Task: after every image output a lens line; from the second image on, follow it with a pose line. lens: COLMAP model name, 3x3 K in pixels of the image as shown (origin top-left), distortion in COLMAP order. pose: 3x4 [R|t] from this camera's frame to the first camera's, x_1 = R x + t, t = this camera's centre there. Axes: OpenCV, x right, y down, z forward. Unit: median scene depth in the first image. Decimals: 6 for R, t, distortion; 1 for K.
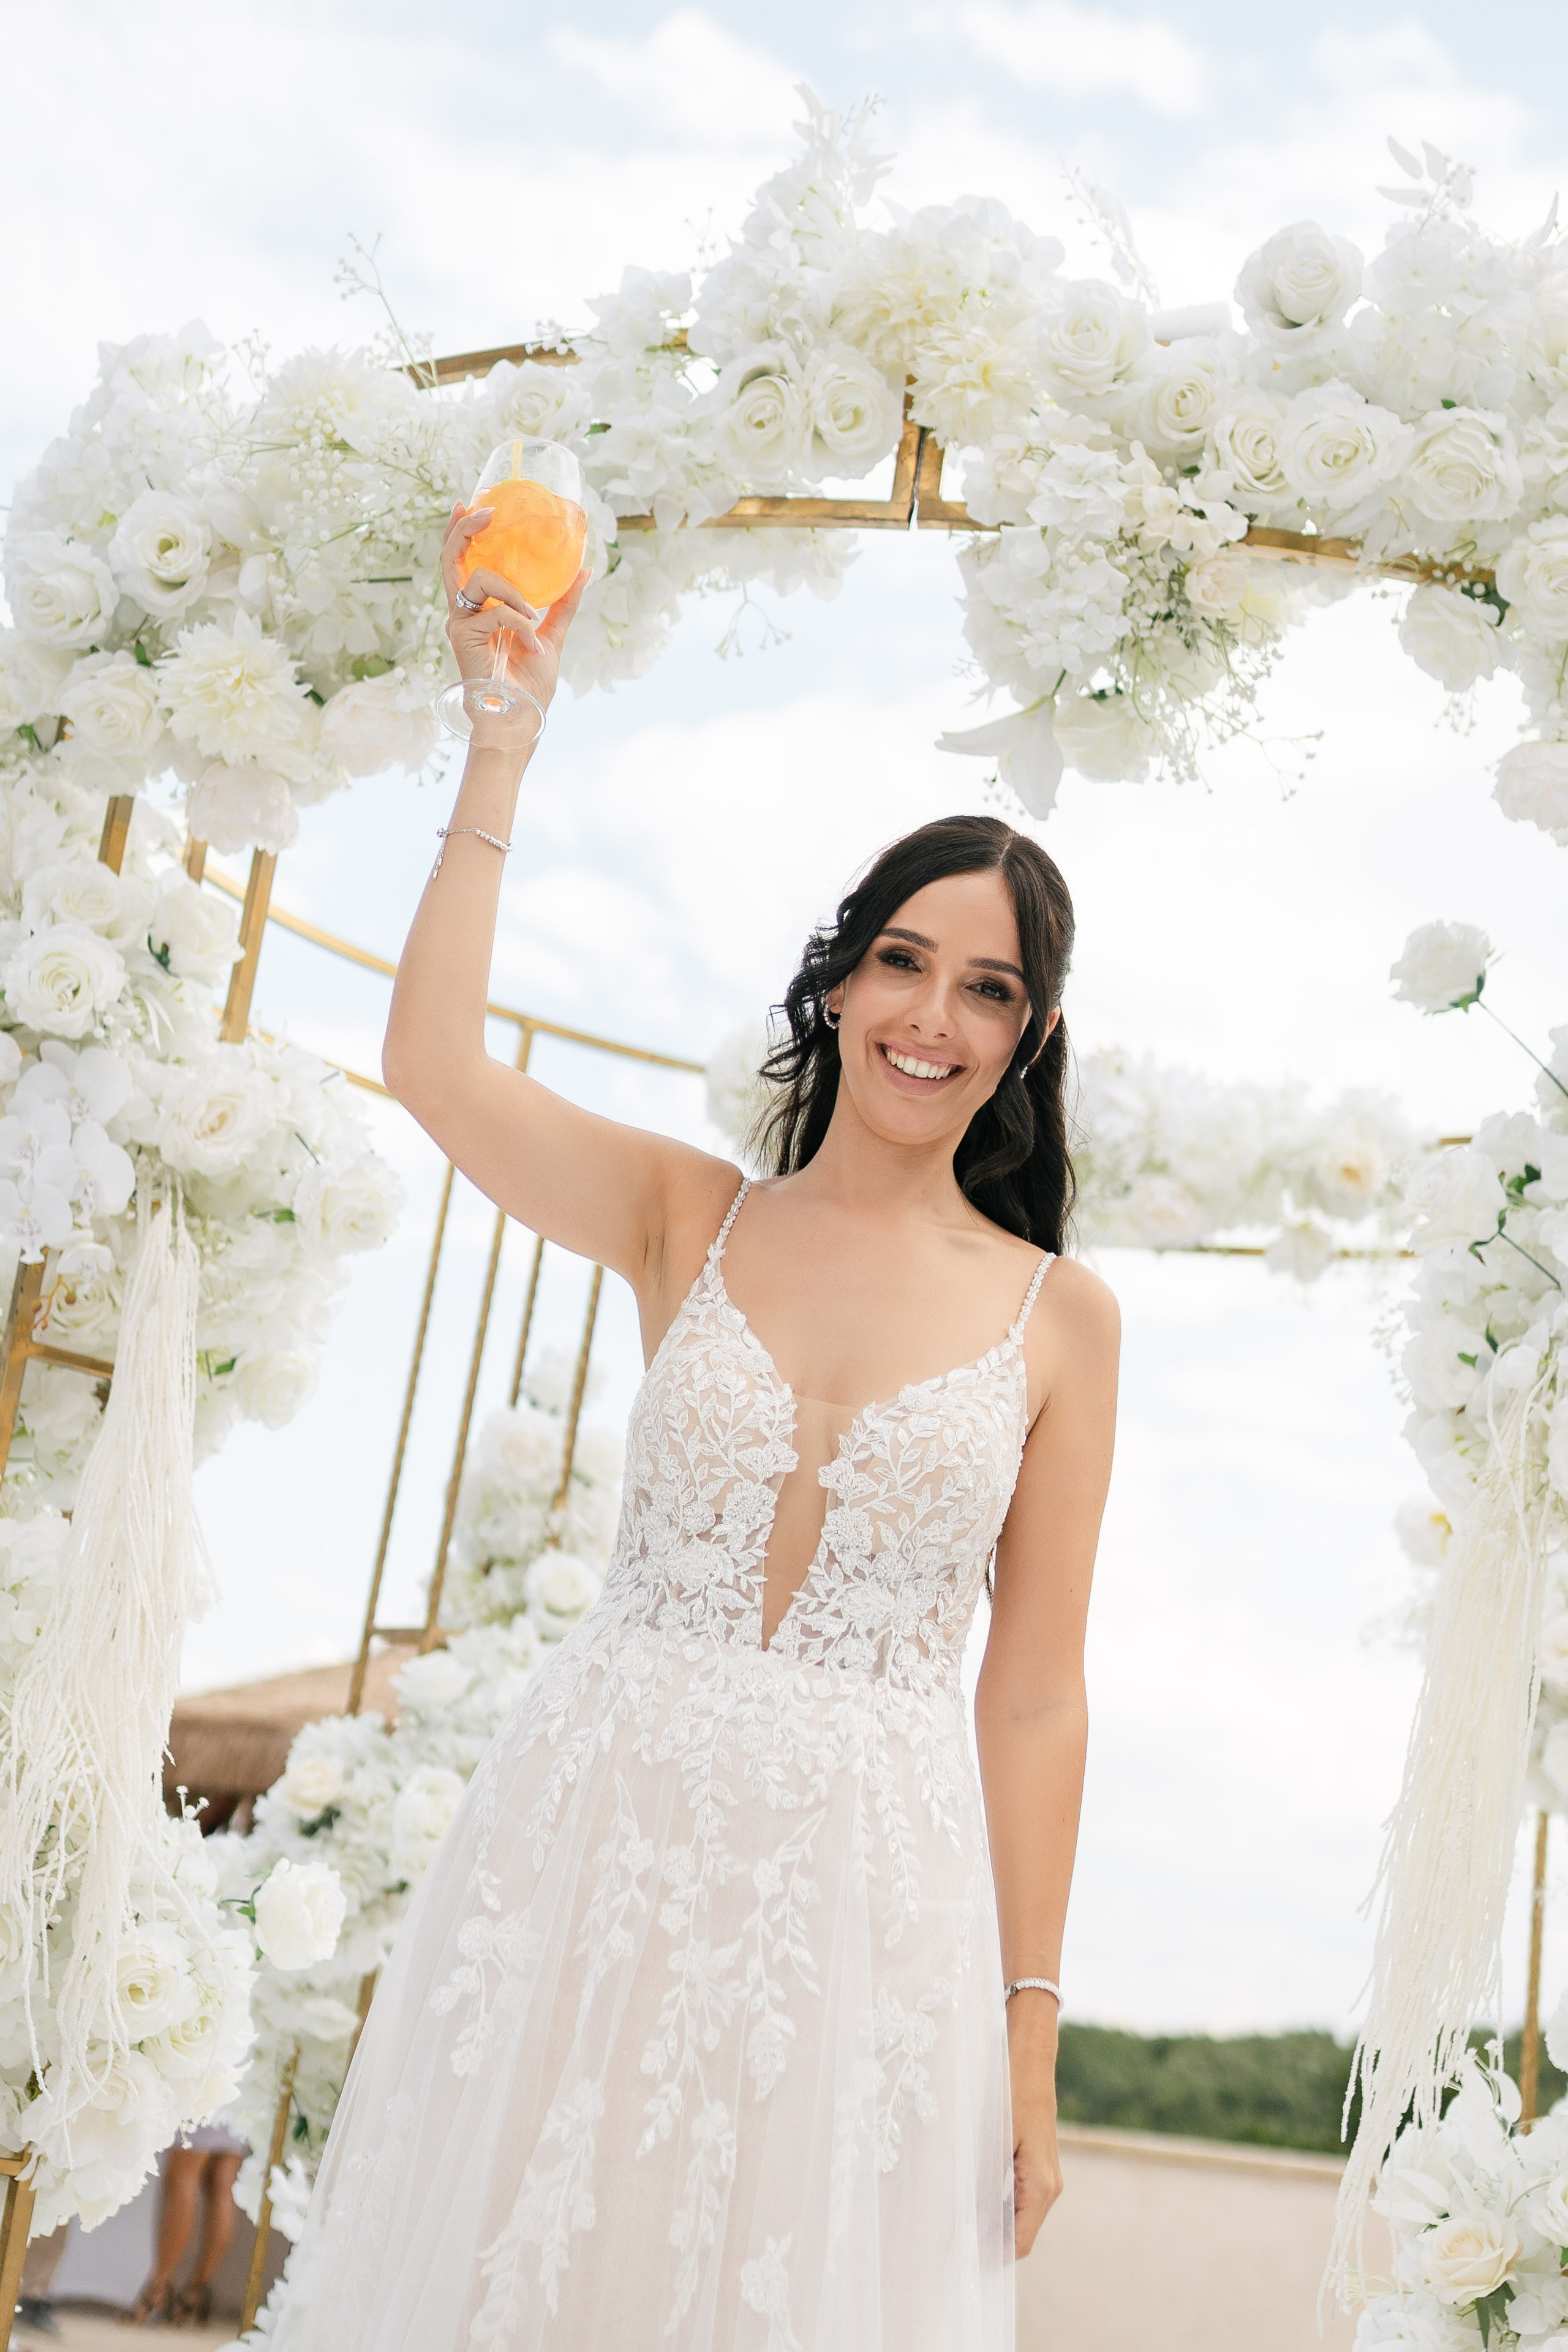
lens RADIAL K [[3560.4, 0, 789.9], [0, 3560.4, 1260.8], [0, 0, 1]] dist [-0.007577, 0.036870]
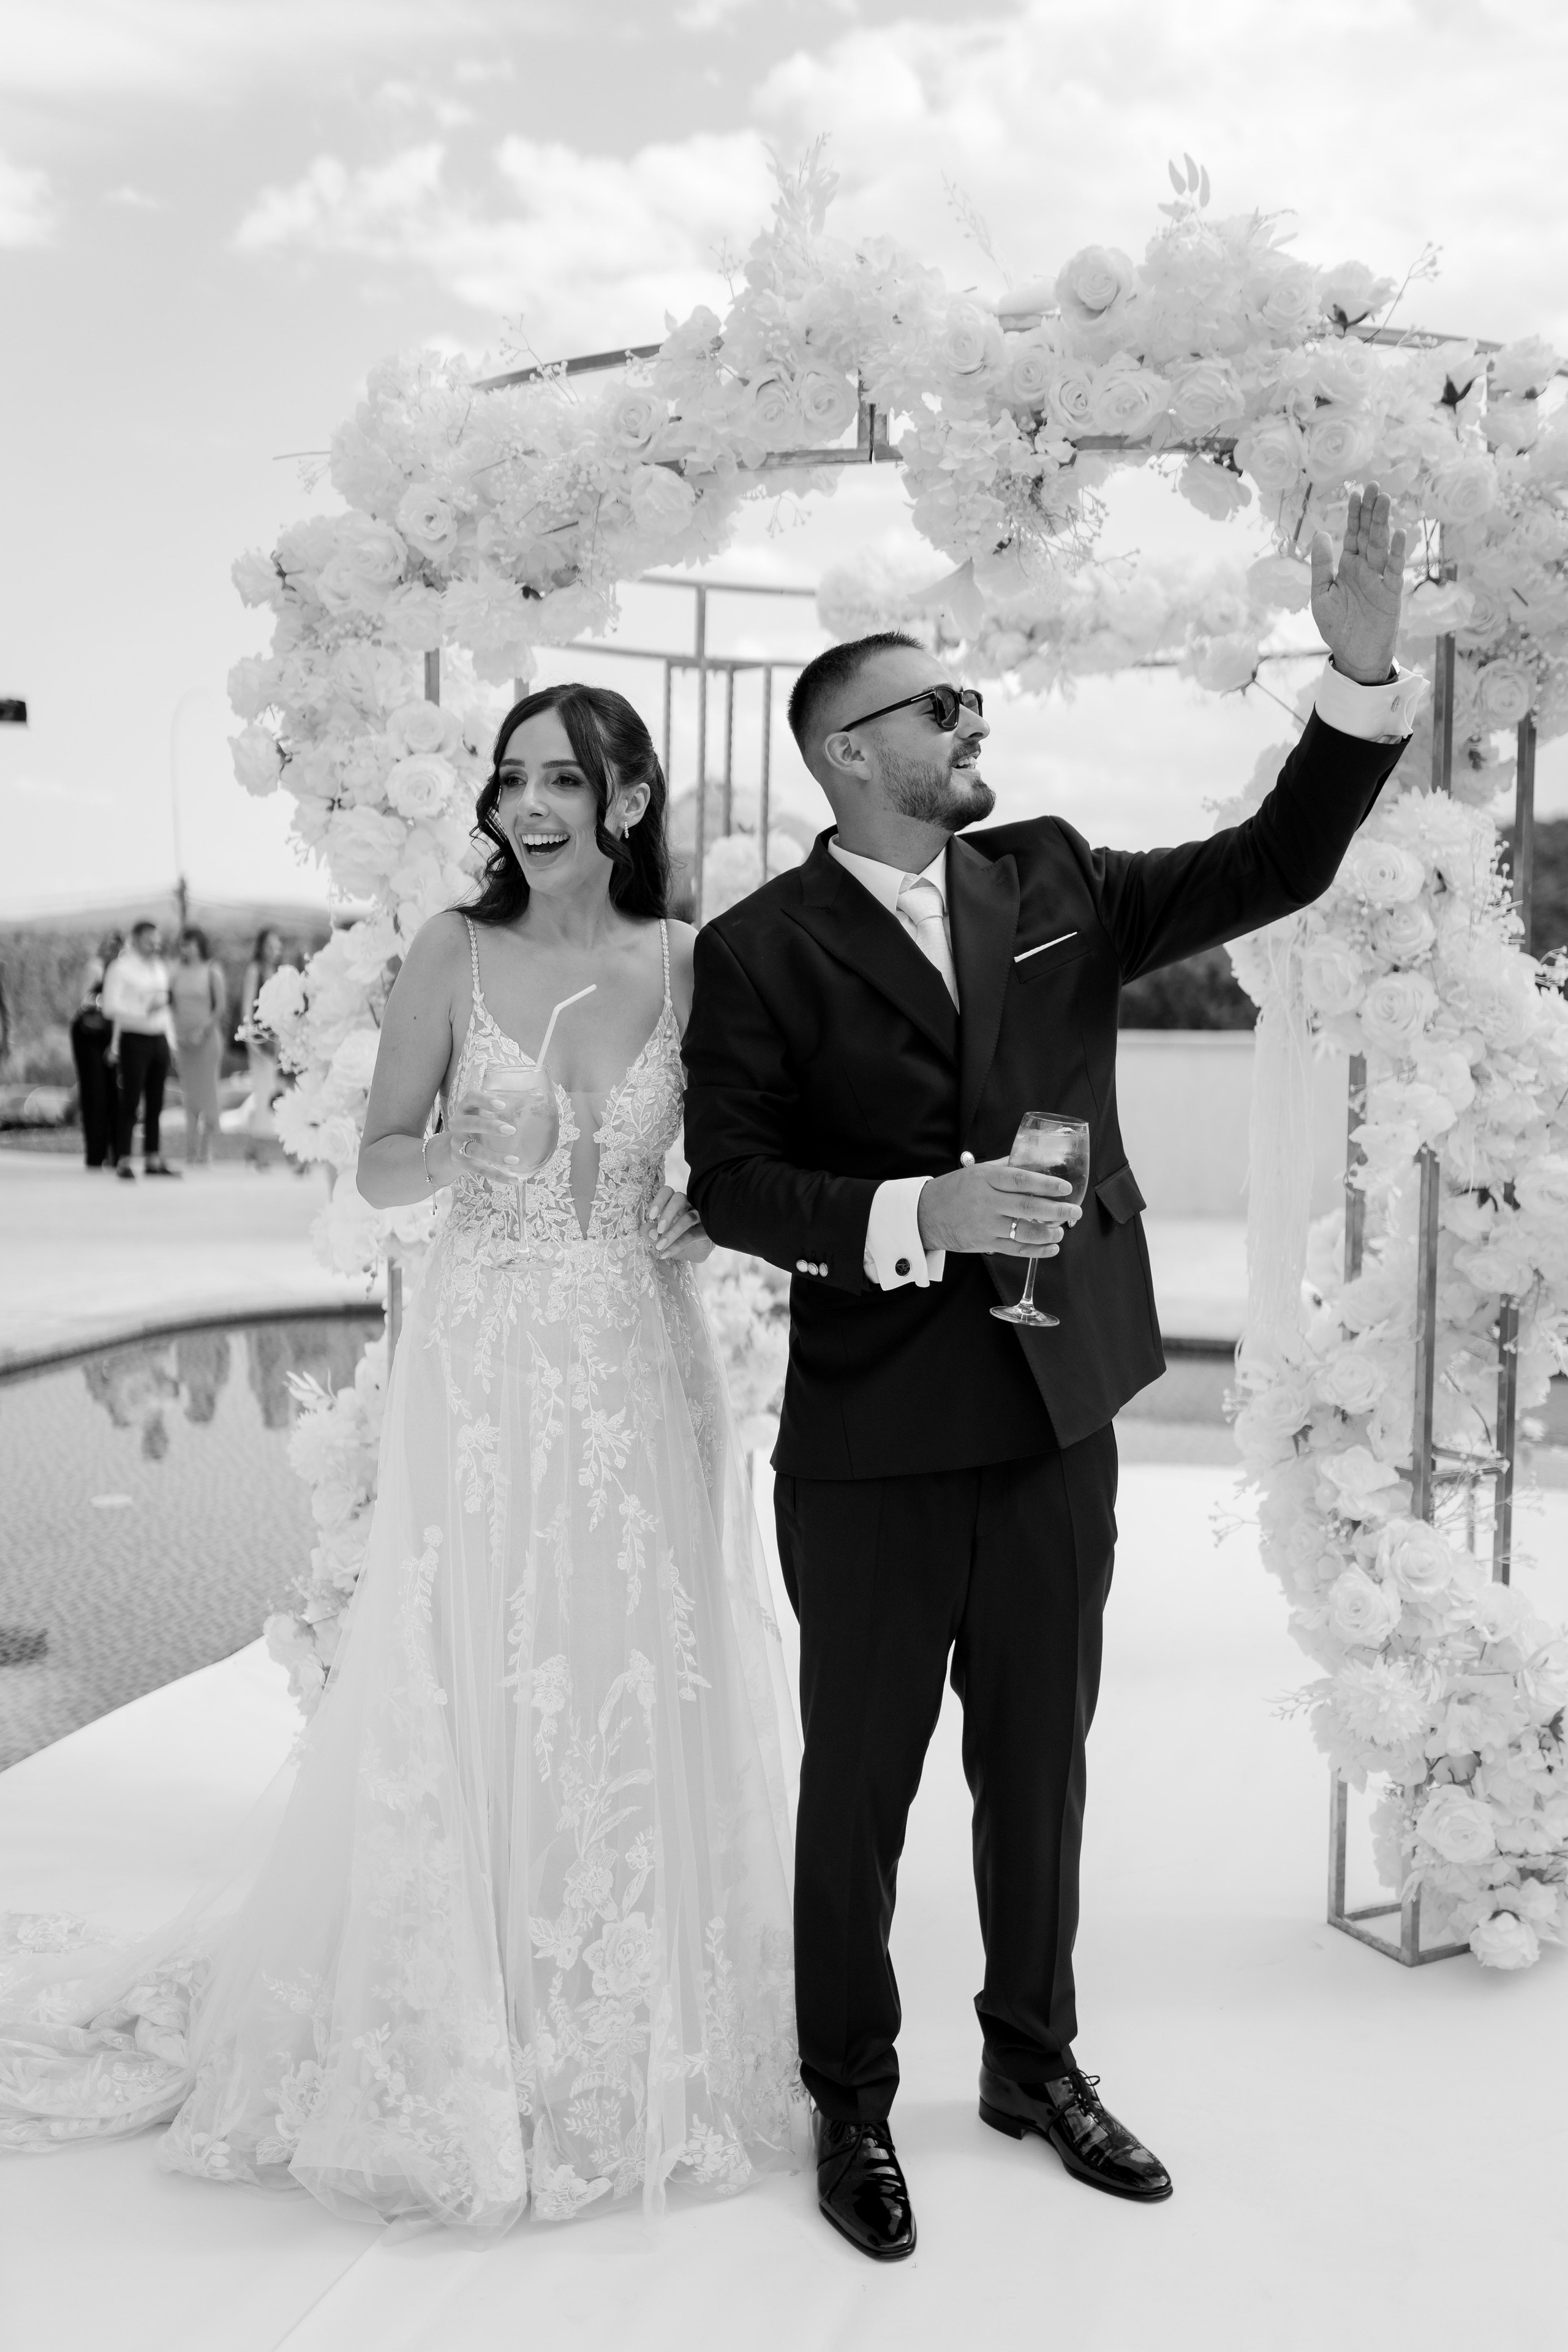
lens RADIAL K [[2317.8, 0, 772.3], [0, 2317.8, 1154.0], [0, 0, 1]] dist [0.001982, 0.004097]
pose [[0.987583, -0.116420, -0.105481, 0.062550], [0.144141, 0.938521, 0.313690, -0.243409], [0.062476, -0.324999, 0.943648, -0.105136]]
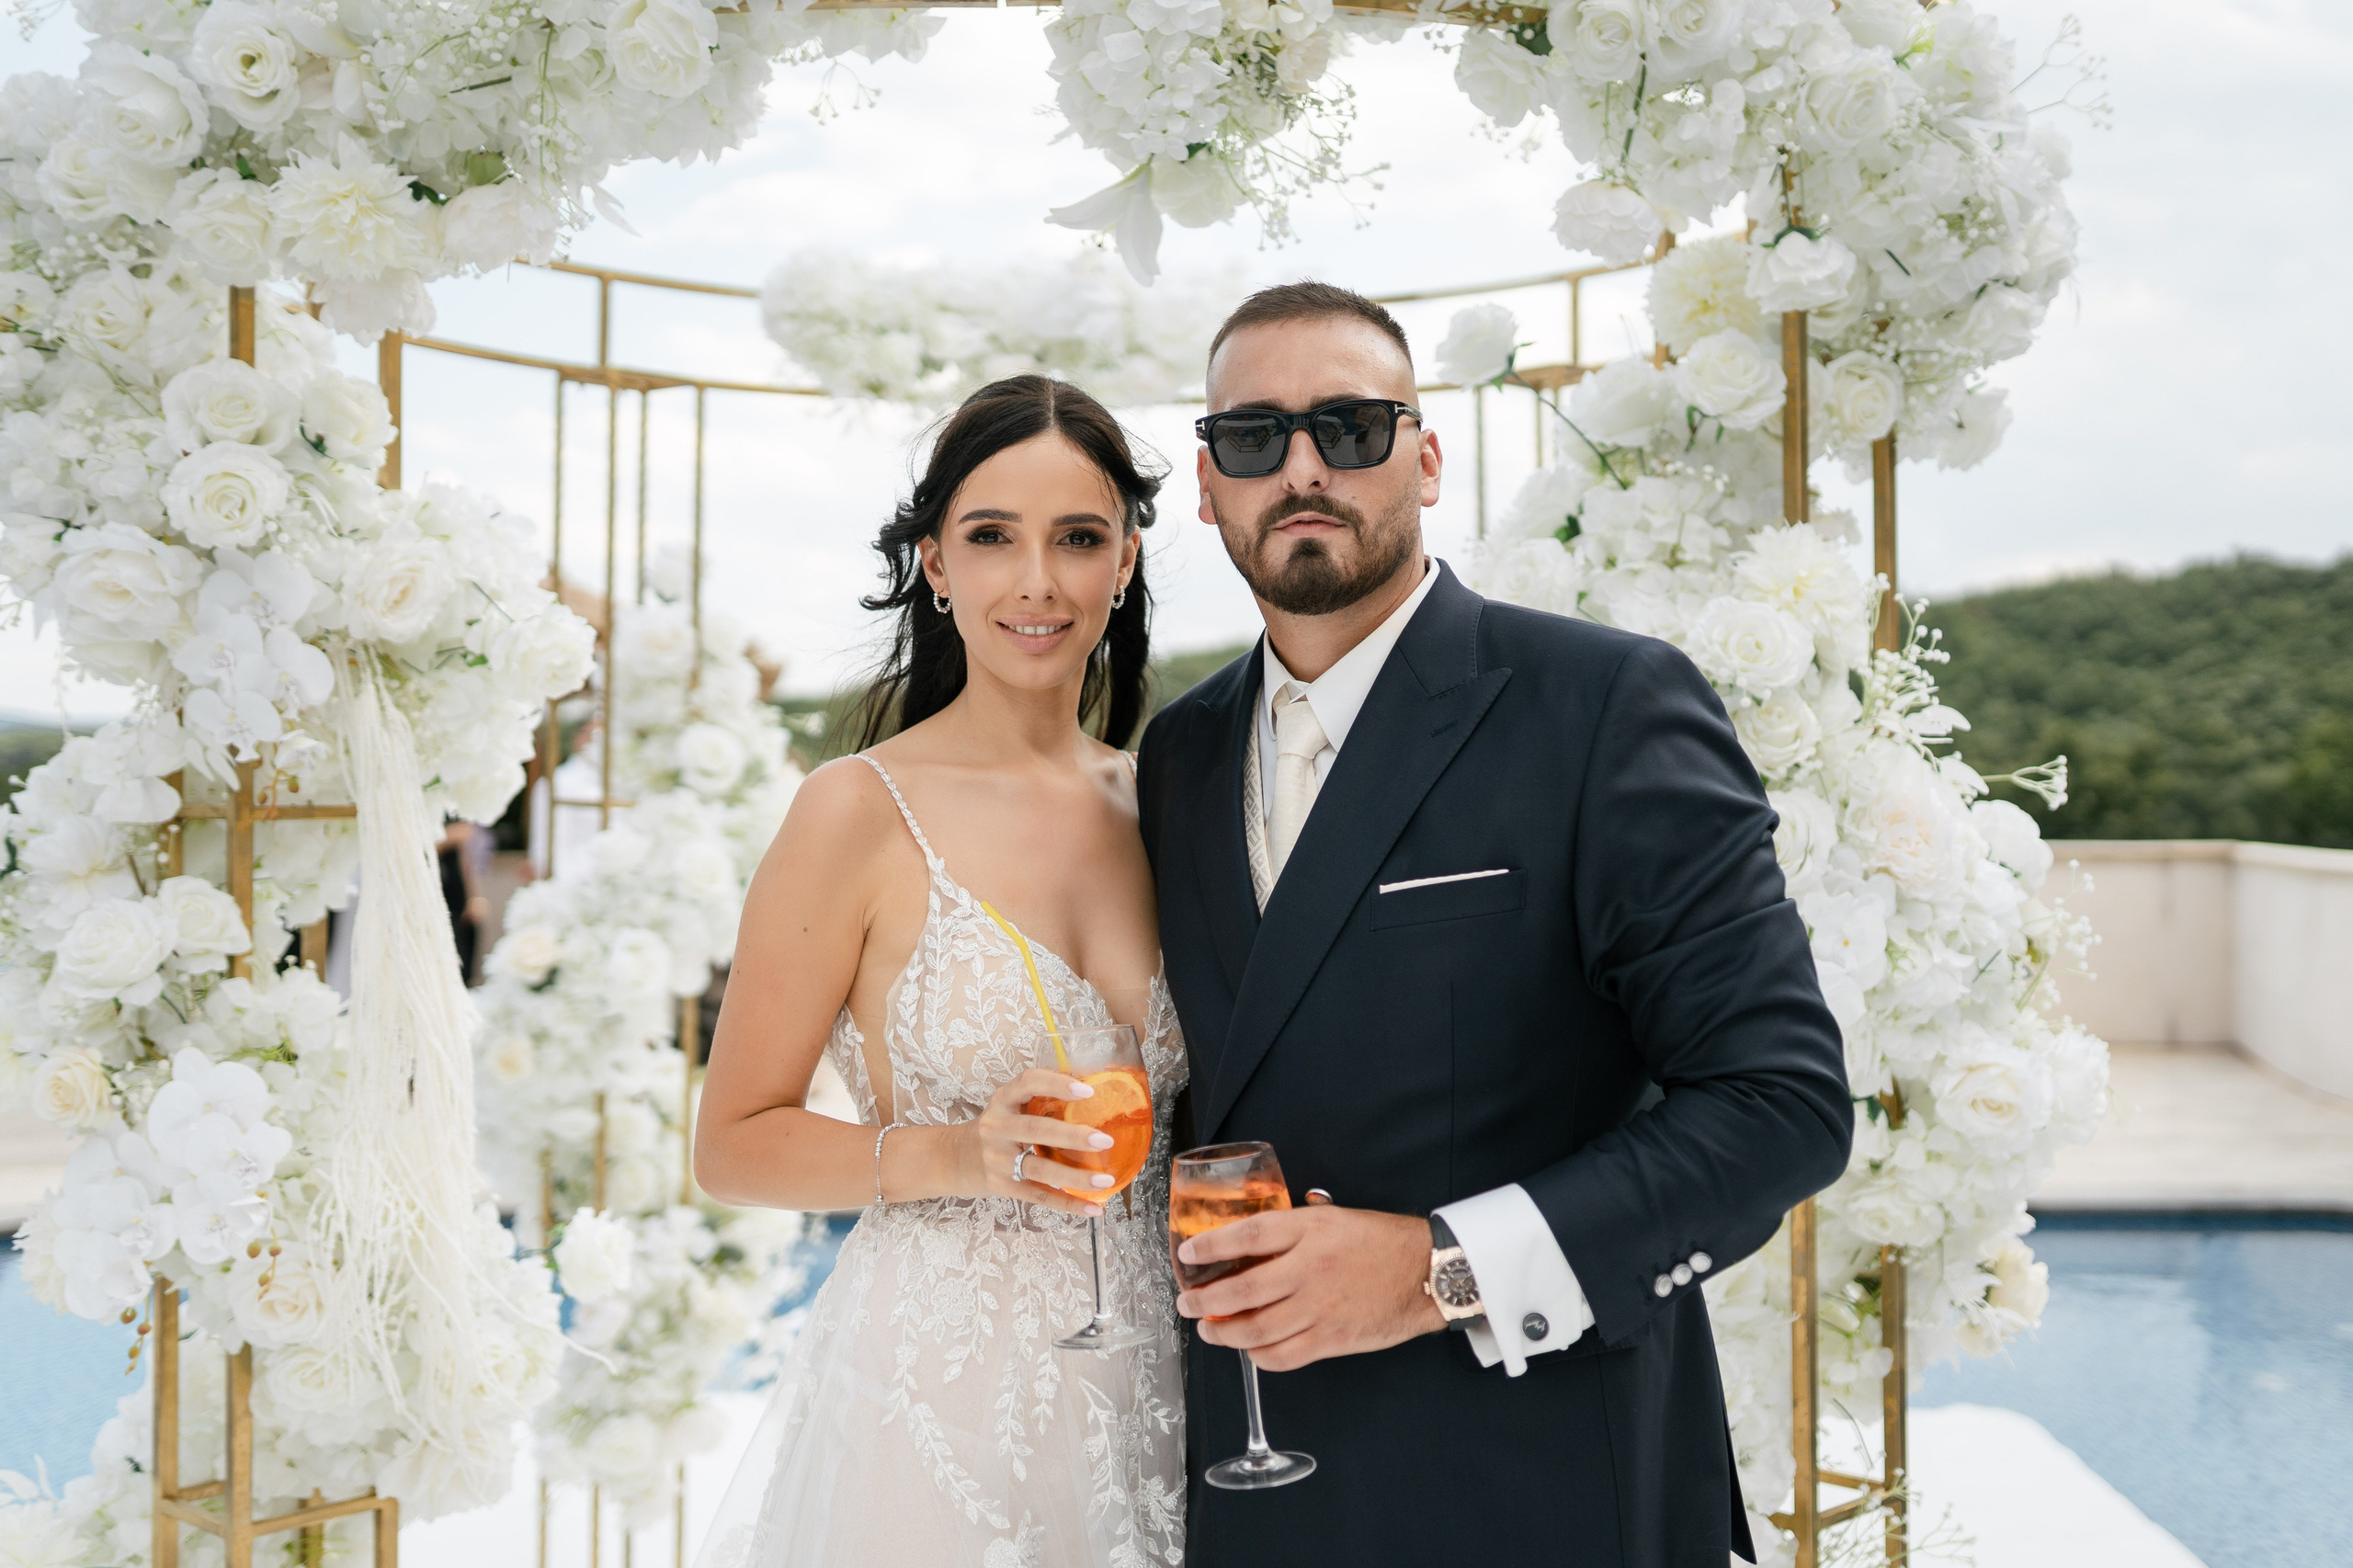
lens RADIAL K [[2384.6, 0, 1231.4], [0, 2384.6, 747.4], [0, 0, 1]] dist [-0.000647, 0.014438]
pose [[0.975295, -0.131189, 0.177733, -0.051666], [0.082530, 0.962692, 0.257706, -0.167742], [-0.204910, -0.236671, 0.949736, 0.263366]]
